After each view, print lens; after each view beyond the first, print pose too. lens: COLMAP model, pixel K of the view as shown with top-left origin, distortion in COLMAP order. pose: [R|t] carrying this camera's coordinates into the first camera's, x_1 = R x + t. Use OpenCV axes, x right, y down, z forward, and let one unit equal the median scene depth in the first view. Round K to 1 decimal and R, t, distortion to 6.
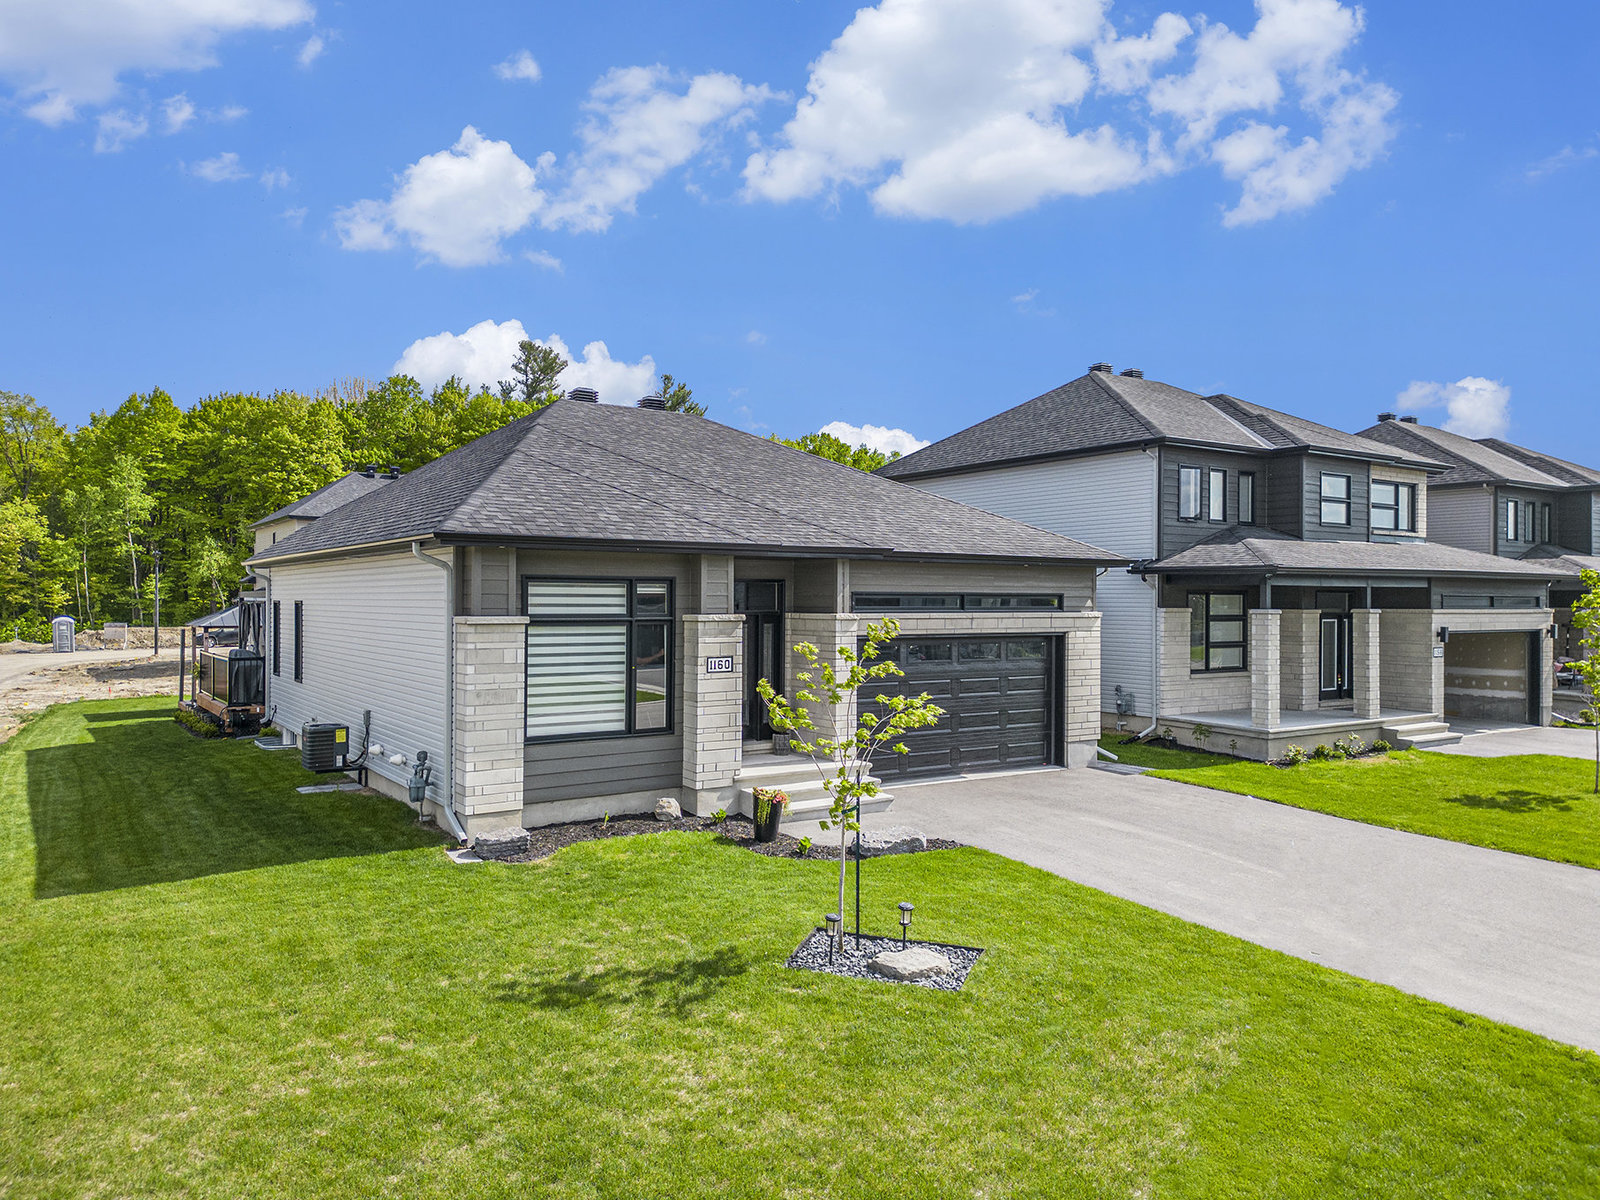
lens RADIAL K [[1120.7, 0, 800.0], [0, 1120.7, 600.0], [0, 0, 1]] dist [0.074514, -0.081991]
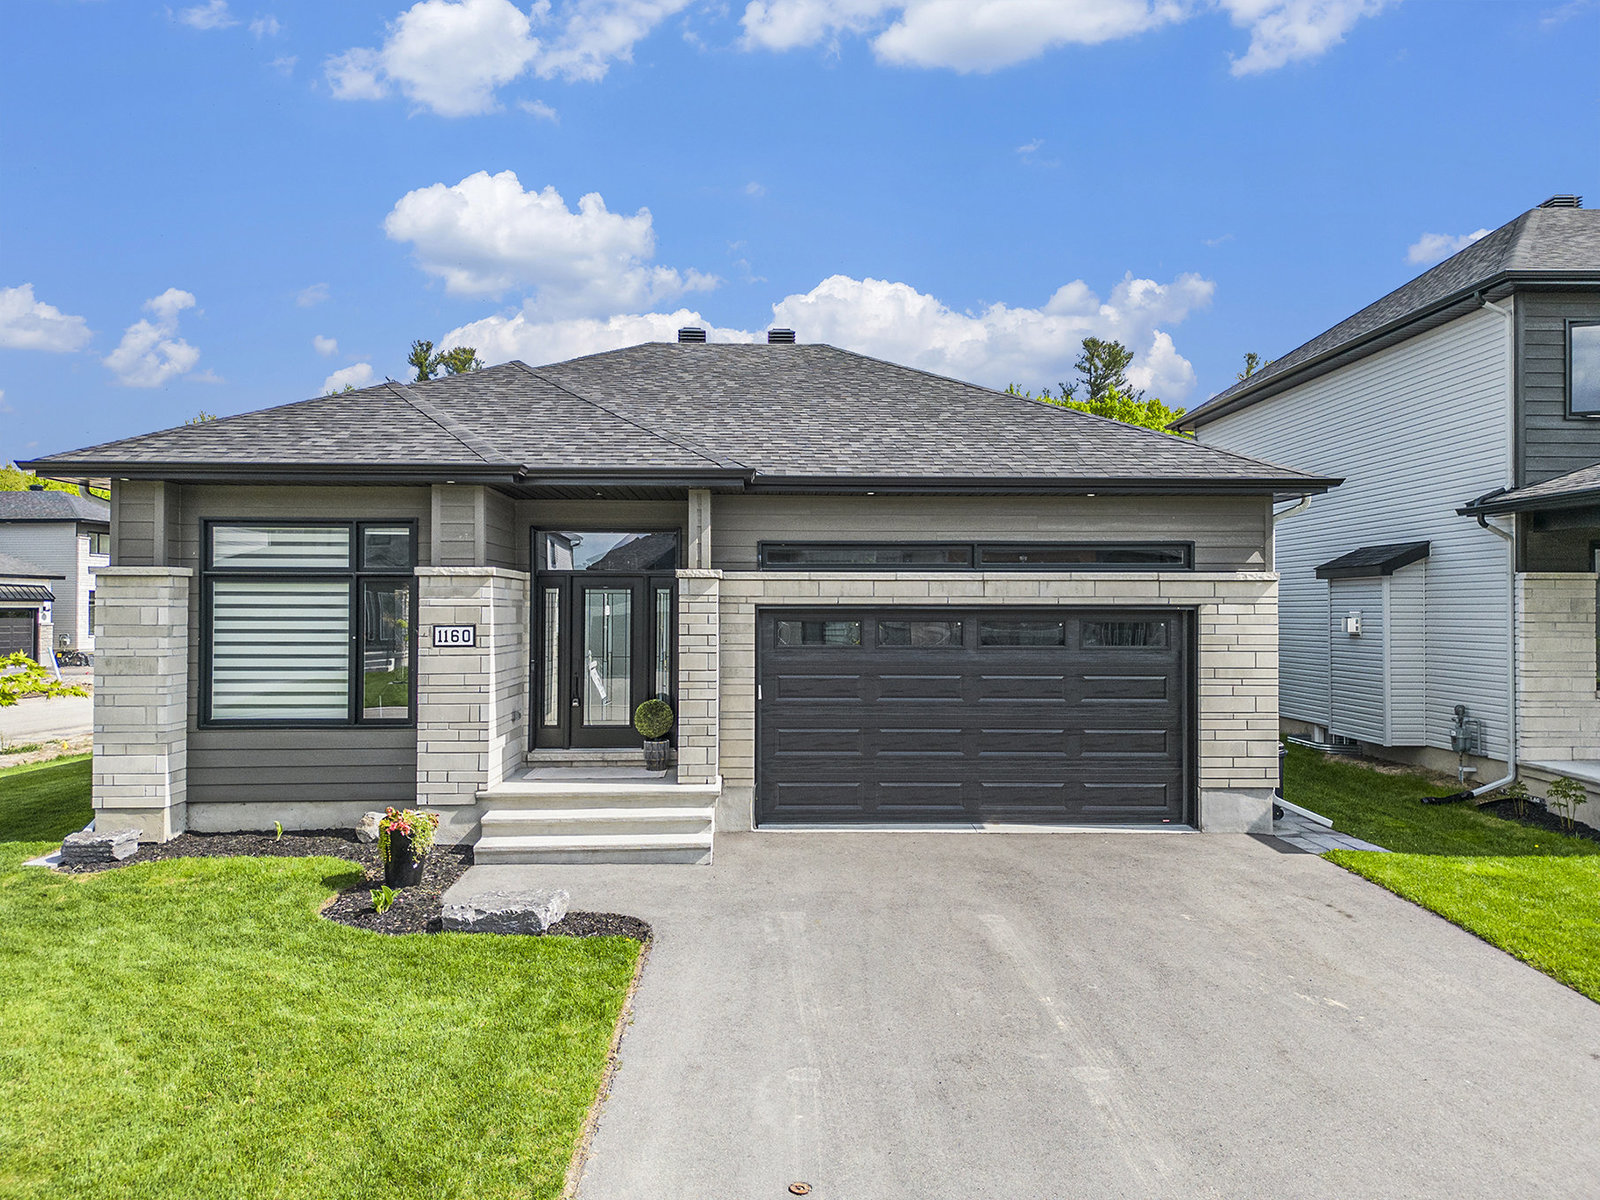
lens RADIAL K [[1120.7, 0, 800.0], [0, 1120.7, 600.0], [0, 0, 1]] dist [0.074514, -0.081991]
pose [[0.845119, -0.008542, -0.534510, 0.383610], [0.001878, 0.999914, -0.013011, 0.033434], [0.534575, 0.009992, 0.845062, 0.377086]]
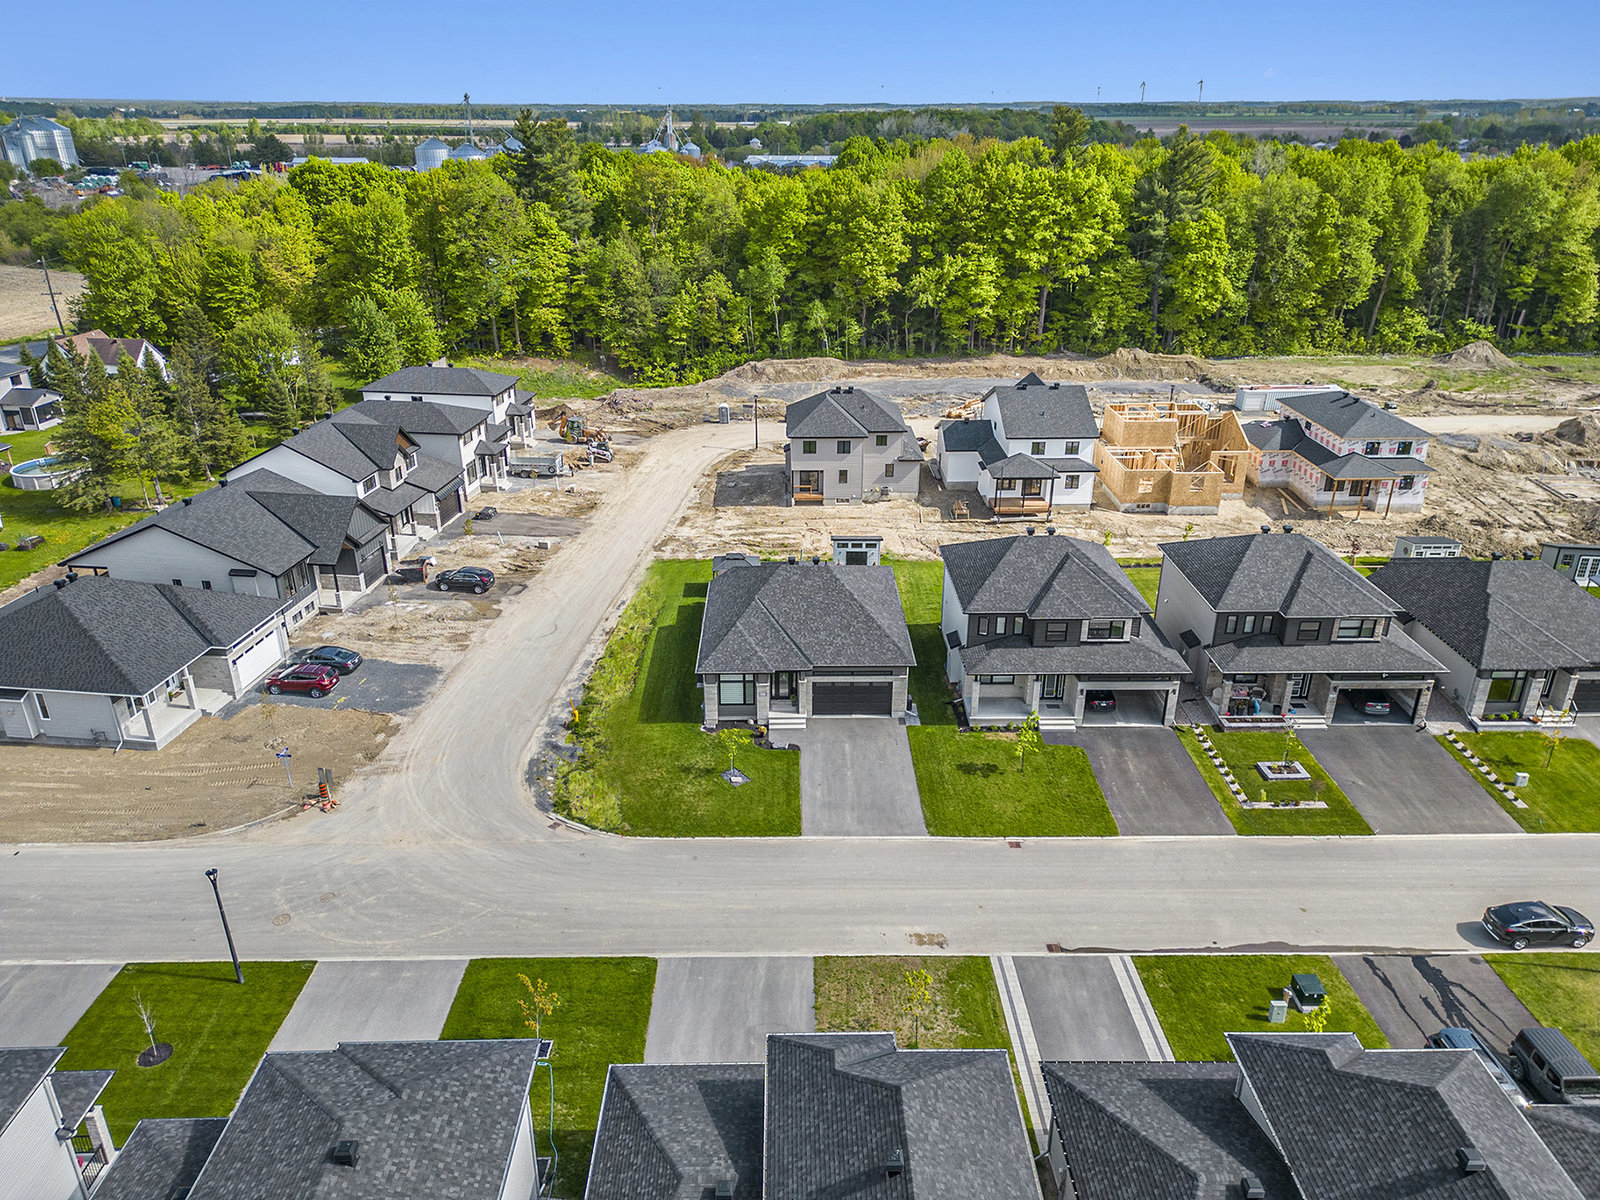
lens RADIAL K [[1120.7, 0, 800.0], [0, 1120.7, 600.0], [0, 0, 1]] dist [0.074514, -0.081991]
pose [[0.836977, 0.211760, -0.504606, 1.652022], [0.006432, 0.918226, 0.396005, -1.523048], [0.547200, -0.334693, 0.767172, -1.633790]]
